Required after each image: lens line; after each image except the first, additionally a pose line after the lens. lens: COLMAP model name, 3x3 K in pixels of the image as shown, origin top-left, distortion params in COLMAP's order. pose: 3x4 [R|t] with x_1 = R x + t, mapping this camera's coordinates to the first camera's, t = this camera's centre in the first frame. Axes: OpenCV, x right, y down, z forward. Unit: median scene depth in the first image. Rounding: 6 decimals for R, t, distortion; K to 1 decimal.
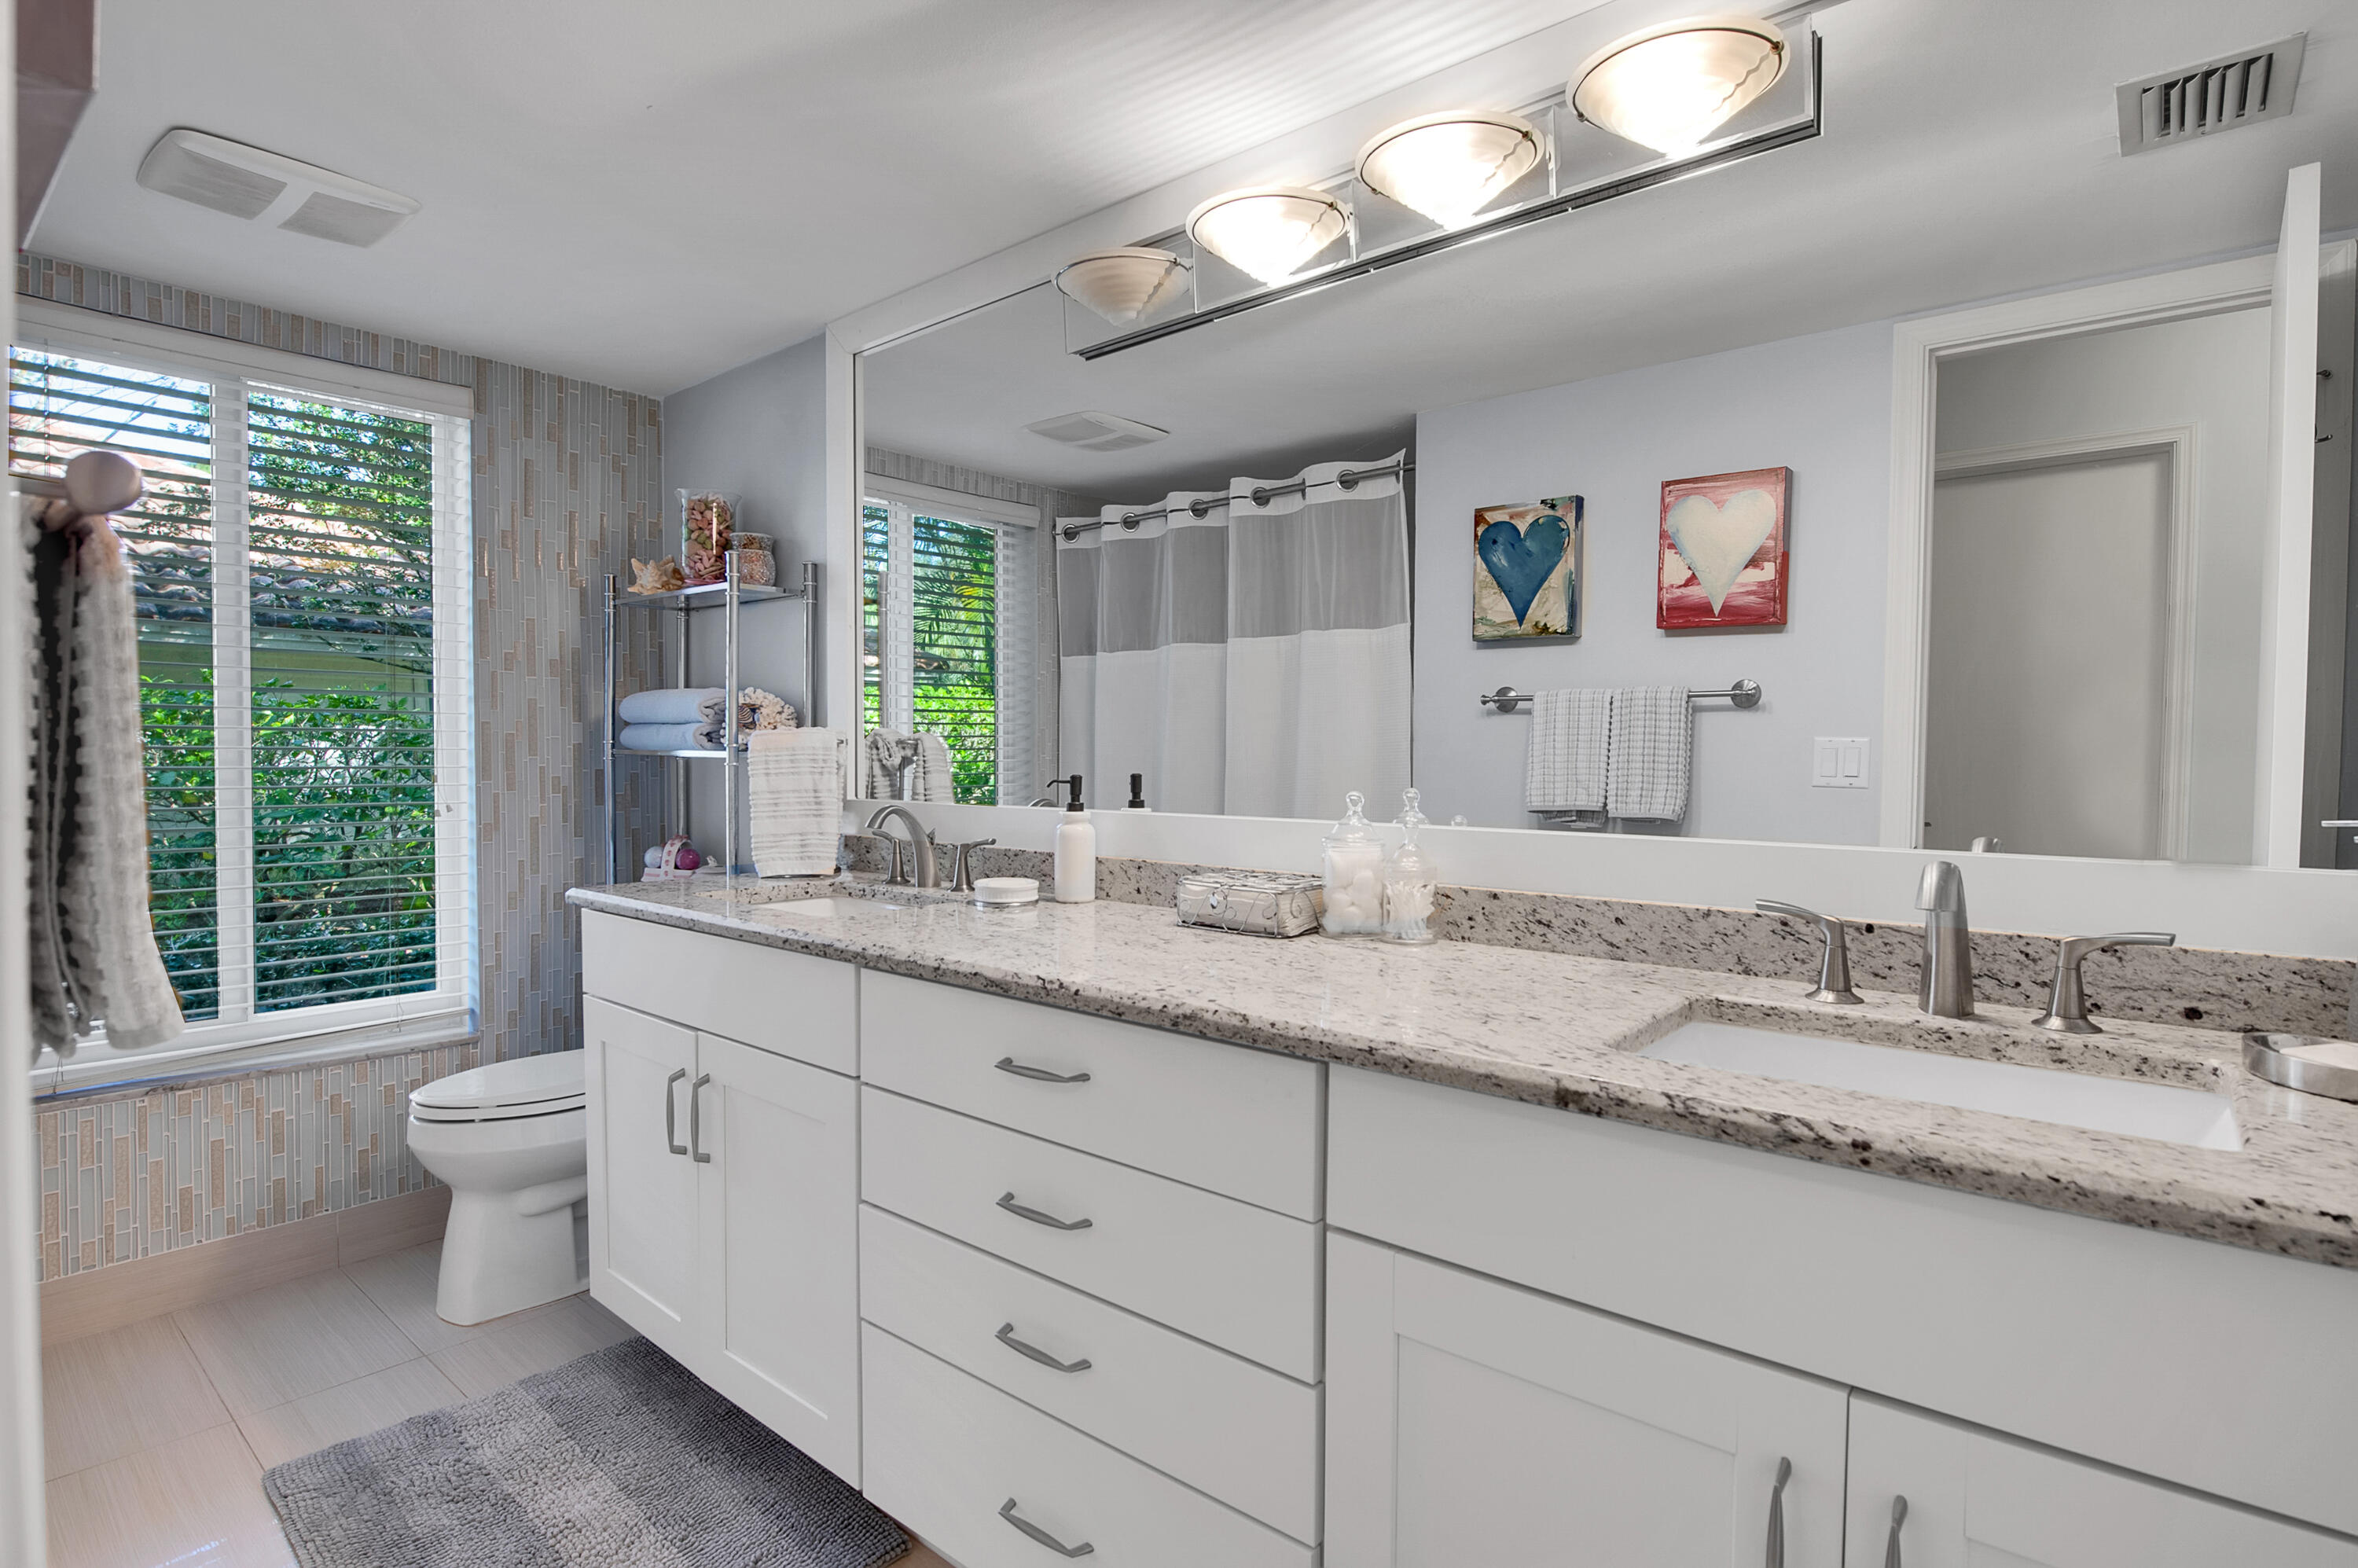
lens RADIAL K [[1127.9, 0, 1180.0], [0, 1127.9, 760.3], [0, 0, 1]] dist [-0.001793, -0.001193]
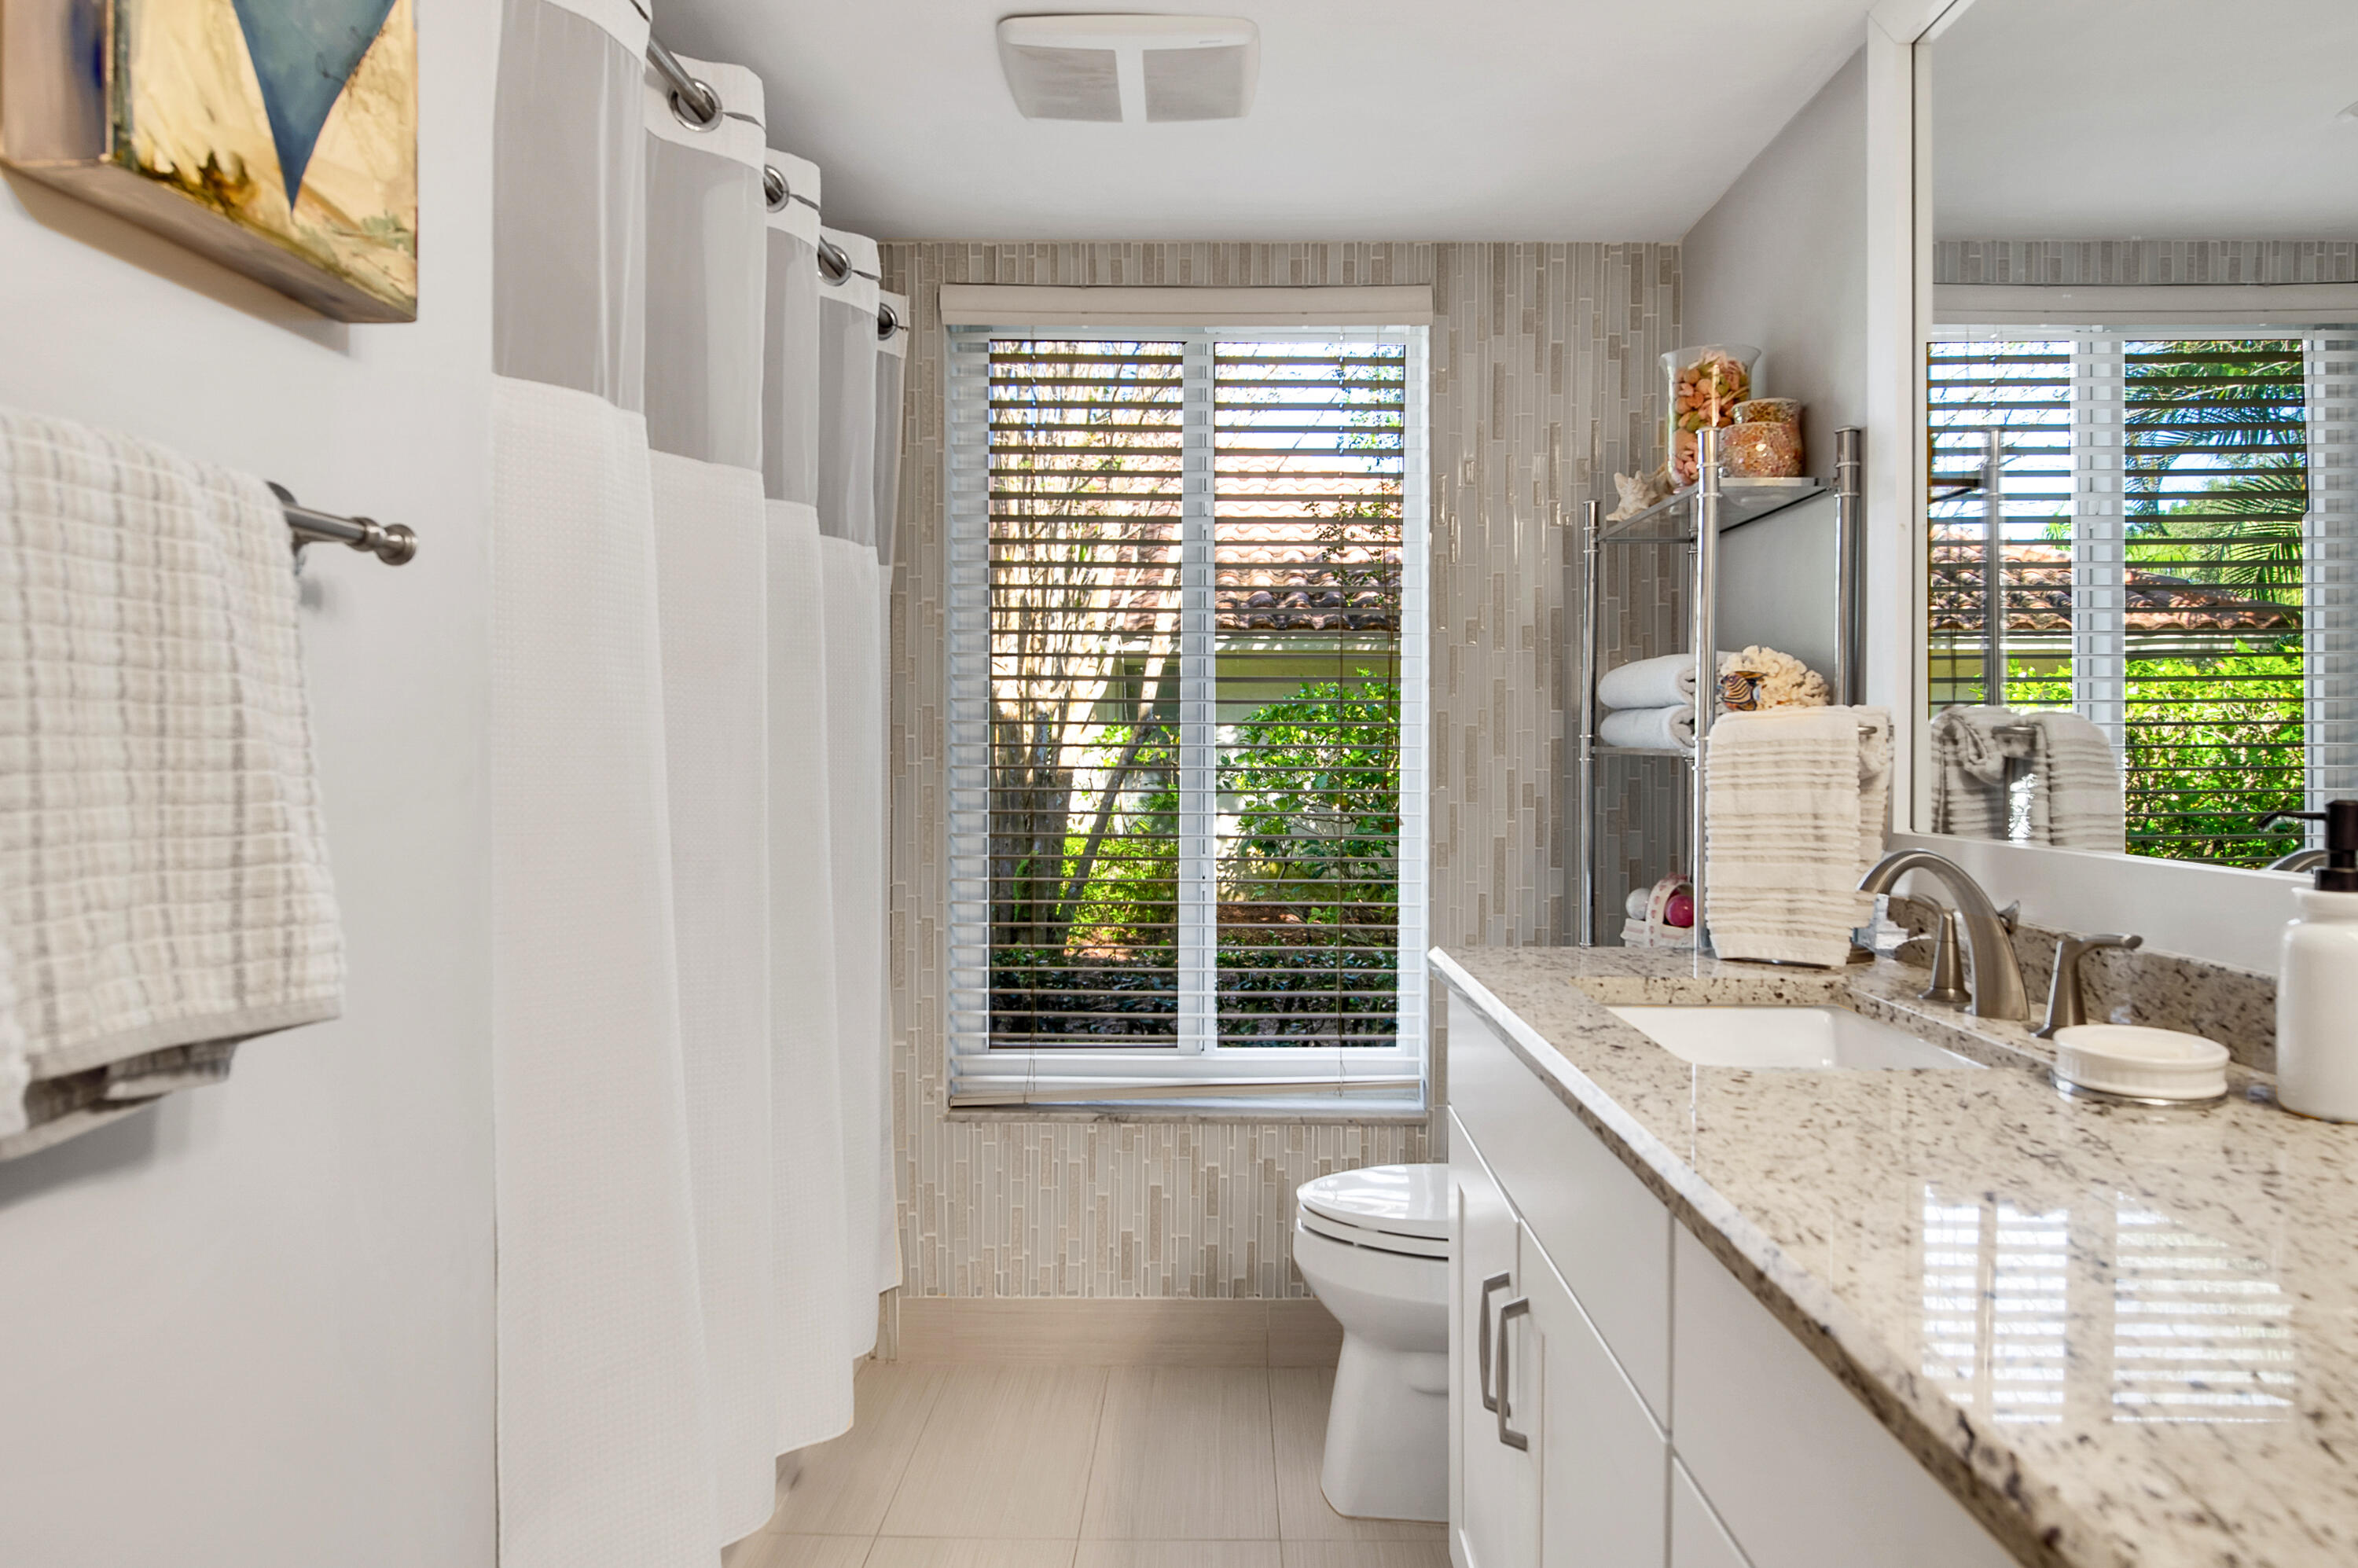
lens RADIAL K [[1438.4, 0, 1175.5], [0, 1438.4, 758.4], [0, 0, 1]] dist [-0.004498, -0.002328]
pose [[0.645948, 0.002642, -0.763377, 0.019861], [-0.006401, 0.999978, -0.001956, 0.001117], [0.763354, 0.006150, 0.645951, 0.246801]]
